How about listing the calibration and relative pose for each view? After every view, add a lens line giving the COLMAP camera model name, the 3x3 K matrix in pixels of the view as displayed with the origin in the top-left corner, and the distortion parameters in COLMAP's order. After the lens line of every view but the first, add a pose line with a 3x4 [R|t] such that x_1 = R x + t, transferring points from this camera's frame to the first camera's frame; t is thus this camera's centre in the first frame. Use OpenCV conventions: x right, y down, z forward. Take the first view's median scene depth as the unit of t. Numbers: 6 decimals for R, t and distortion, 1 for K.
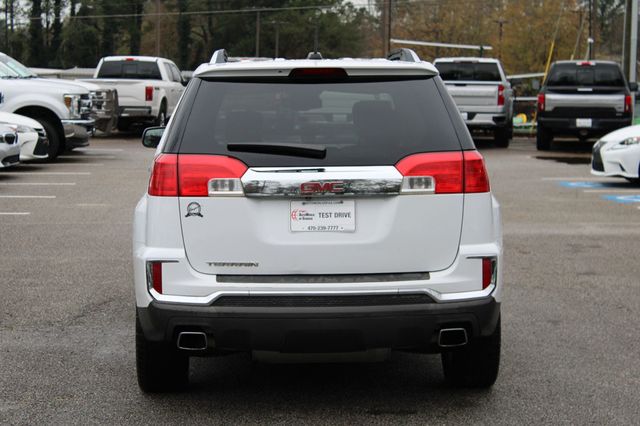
lens RADIAL K [[1532.8, 0, 322.4], [0, 1532.8, 215.4], [0, 0, 1]] dist [0.097433, 0.000000]
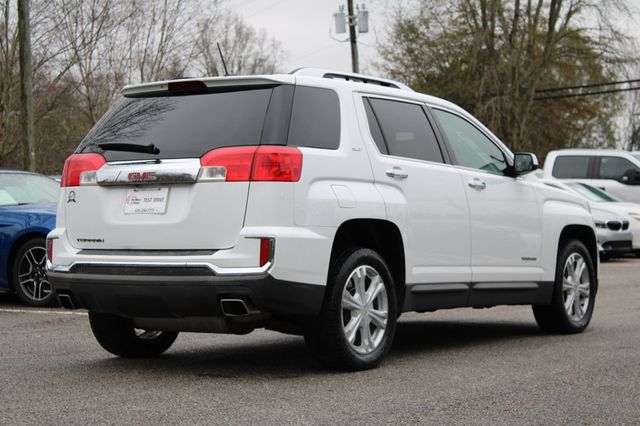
lens RADIAL K [[1388.4, 0, 319.3], [0, 1388.4, 210.6], [0, 0, 1]] dist [-0.023880, 0.000000]
pose [[0.816606, -0.002353, -0.577191, 0.725986], [-0.046546, 0.996467, -0.069914, 0.076539], [0.575316, 0.083958, 0.813611, 0.196463]]
